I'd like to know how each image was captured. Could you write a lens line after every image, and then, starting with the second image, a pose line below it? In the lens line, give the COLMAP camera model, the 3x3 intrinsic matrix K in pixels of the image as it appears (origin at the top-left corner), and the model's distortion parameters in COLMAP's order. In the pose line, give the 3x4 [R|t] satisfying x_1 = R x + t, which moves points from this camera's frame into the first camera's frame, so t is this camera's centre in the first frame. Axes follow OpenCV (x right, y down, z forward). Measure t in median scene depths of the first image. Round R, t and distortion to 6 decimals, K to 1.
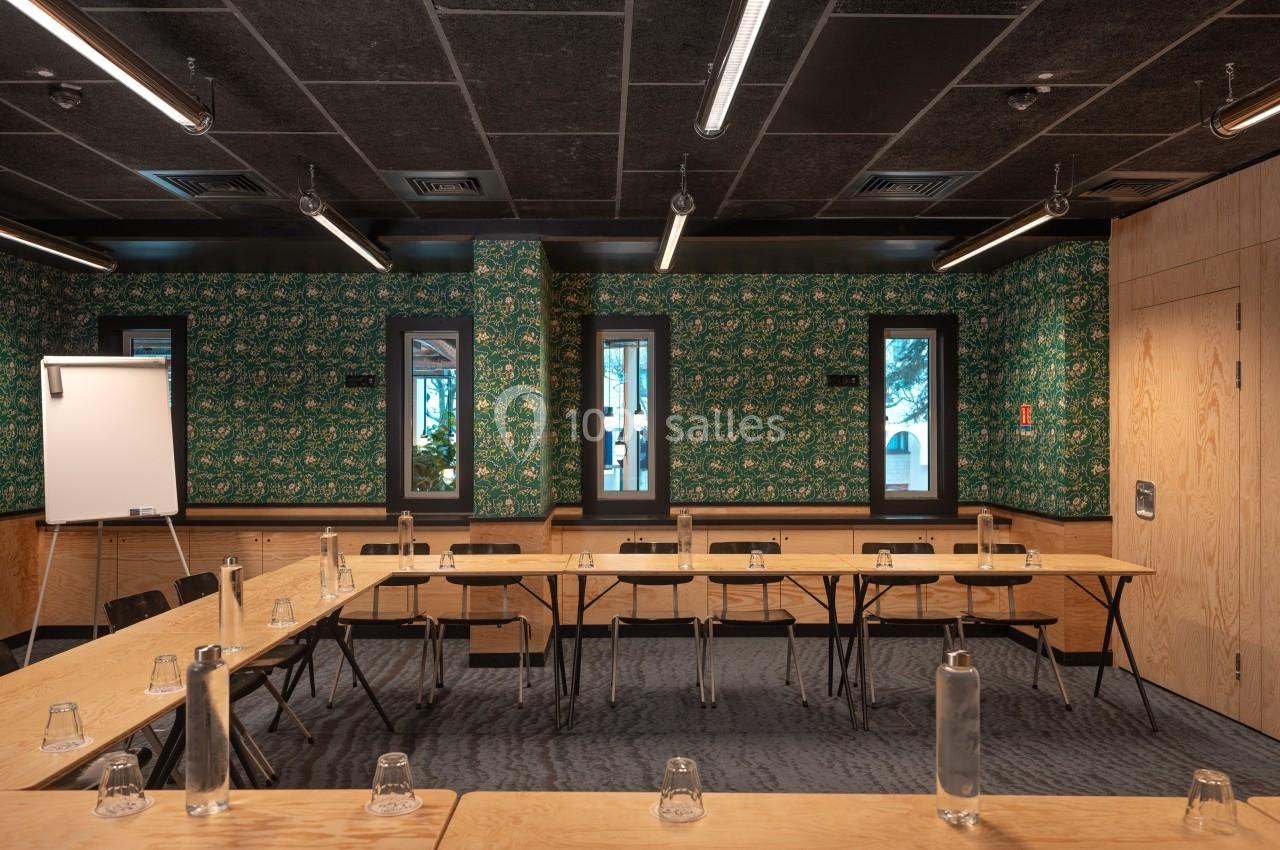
lens RADIAL K [[956.5, 0, 644.6], [0, 956.5, 441.7], [0, 0, 1]] dist [0.018810, -0.016731]
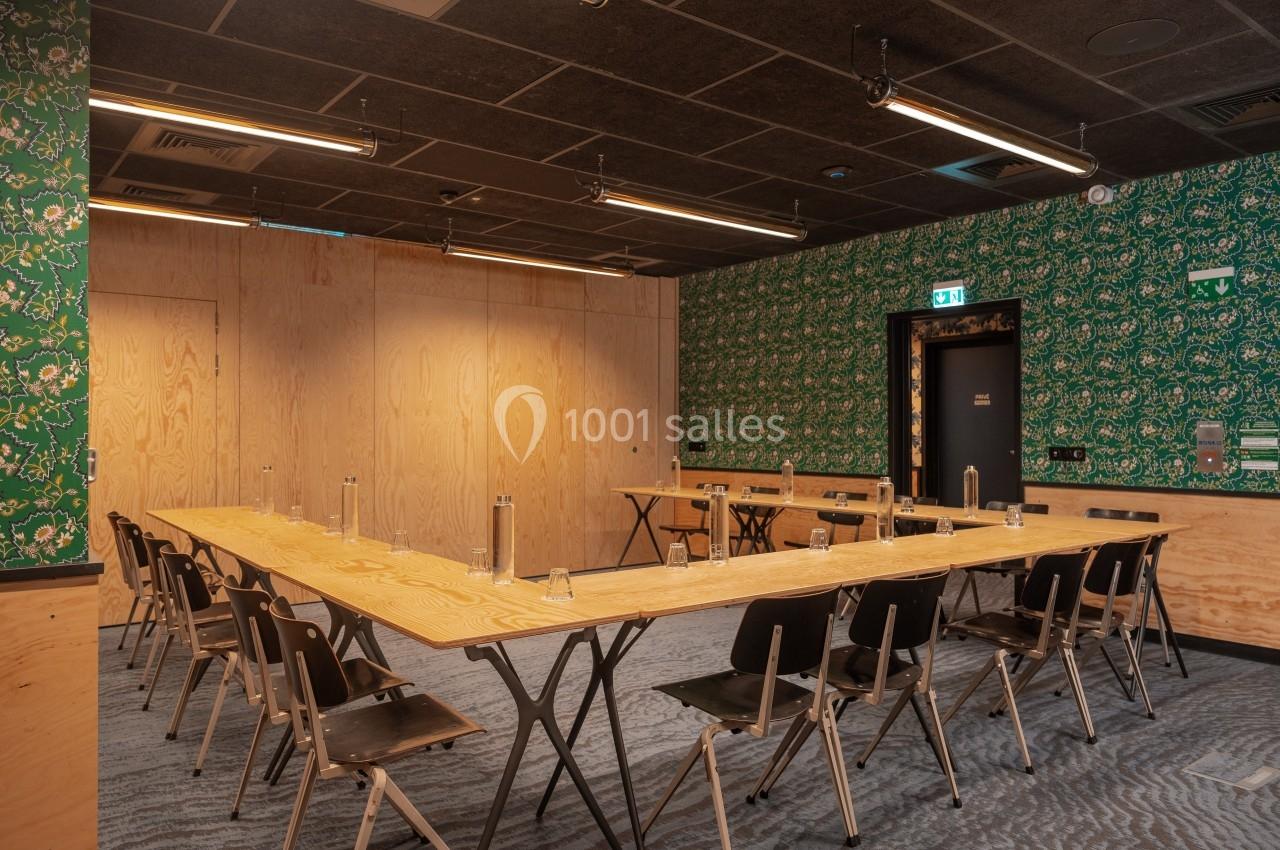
lens RADIAL K [[888.0, 0, 636.0], [0, 888.0, 422.2], [0, 0, 1]] dist [-0.047270, -0.001474]
pose [[-0.582197, 0.011217, 0.812971, -0.620350], [0.016401, 0.999863, -0.002050, 0.021758], [-0.812882, 0.012140, -0.582301, 0.998680]]
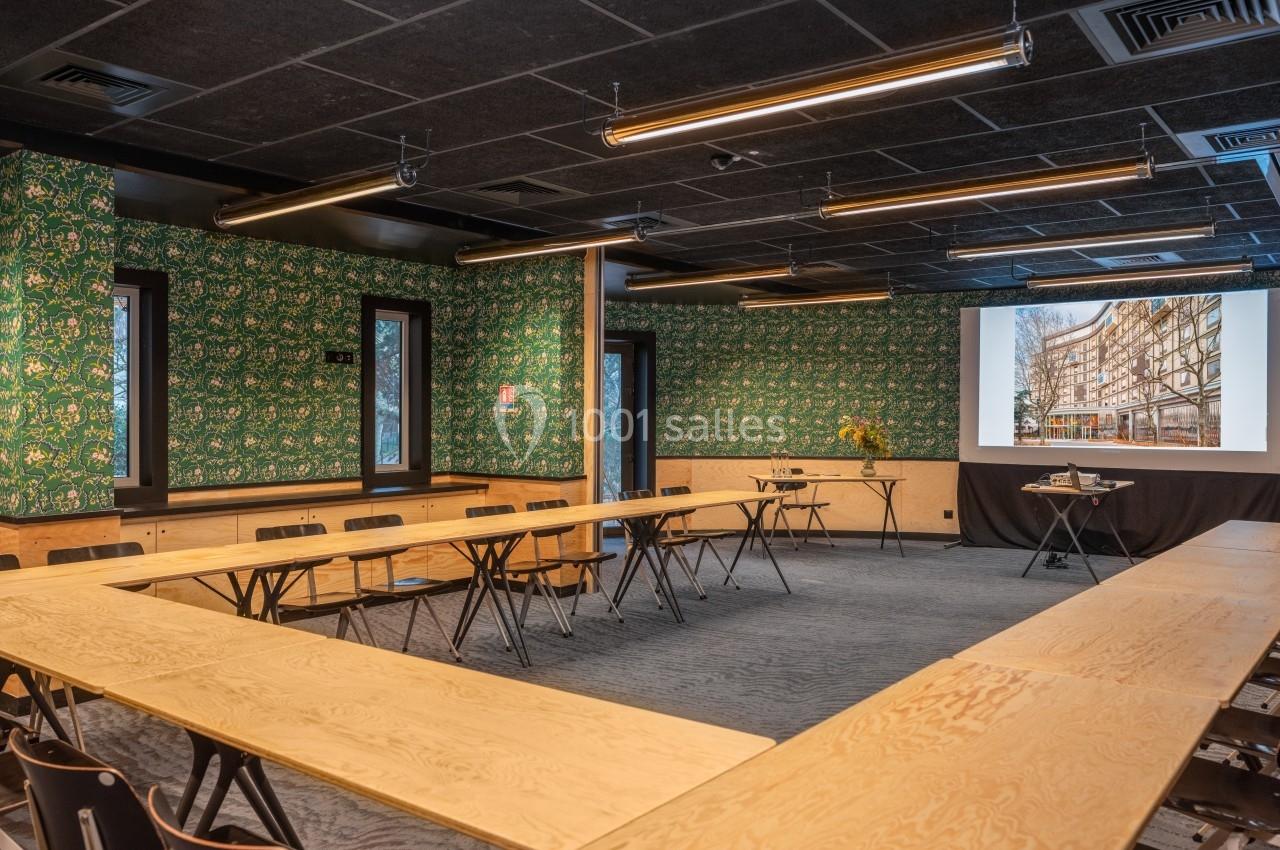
lens RADIAL K [[956.5, 0, 645.5], [0, 956.5, 429.2], [0, 0, 1]] dist [0.018810, -0.016731]
pose [[0.630320, -0.011142, 0.776255, -0.449241], [0.007036, 0.999938, 0.008639, 0.006355], [-0.776303, 0.000016, 0.630360, 0.138675]]
